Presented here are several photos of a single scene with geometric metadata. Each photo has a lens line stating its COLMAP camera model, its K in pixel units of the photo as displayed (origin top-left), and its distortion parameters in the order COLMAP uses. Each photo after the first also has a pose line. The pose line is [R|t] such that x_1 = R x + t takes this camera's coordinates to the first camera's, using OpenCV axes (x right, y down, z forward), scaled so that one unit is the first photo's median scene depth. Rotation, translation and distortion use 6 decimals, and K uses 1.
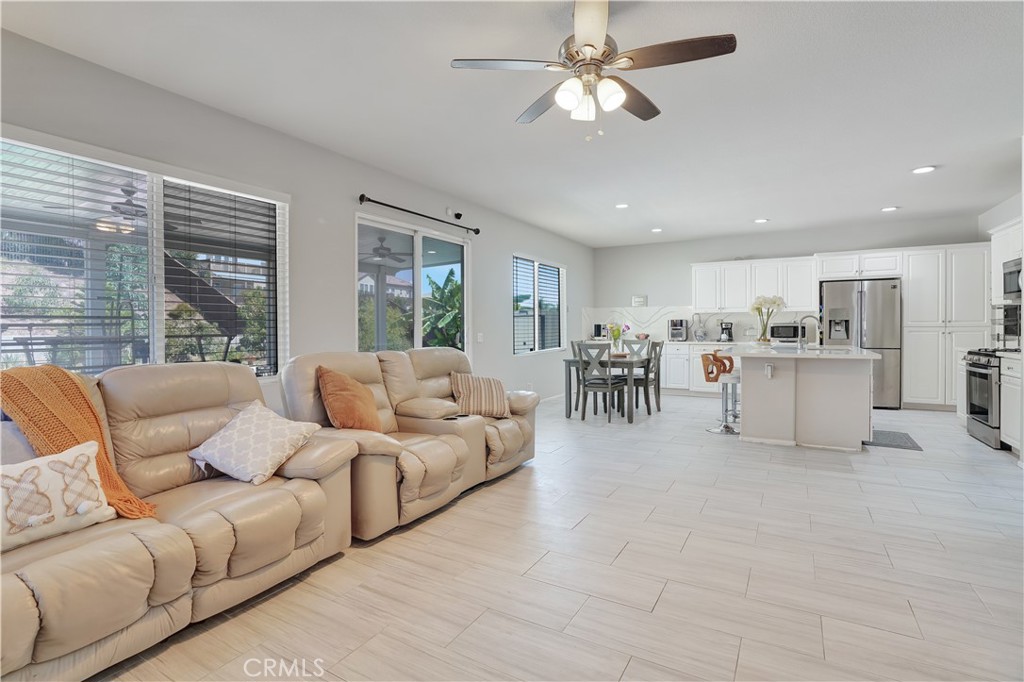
lens RADIAL K [[496.6, 0, 499.5], [0, 496.6, 326.5], [0, 0, 1]] dist [-0.040679, 0.012674]
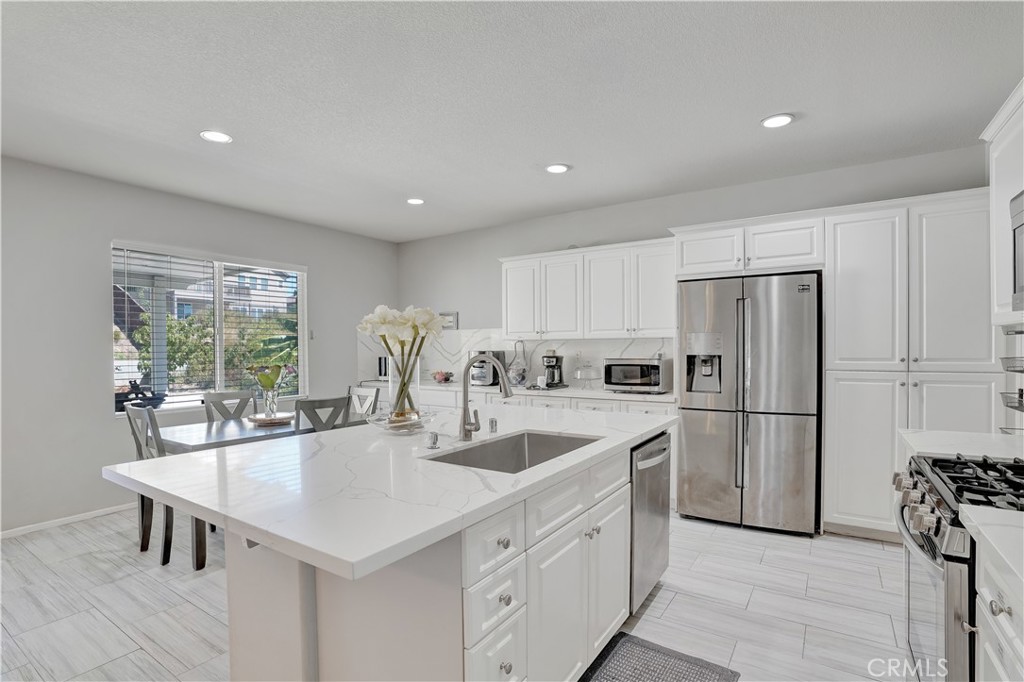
lens RADIAL K [[496.6, 0, 508.7], [0, 496.6, 352.6], [0, 0, 1]] dist [-0.040679, 0.012674]
pose [[0.998799, -0.001642, -0.048958, 0.488278], [0.002190, 0.999936, 0.011141, -0.021211], [0.048937, -0.011235, 0.998739, 0.444824]]
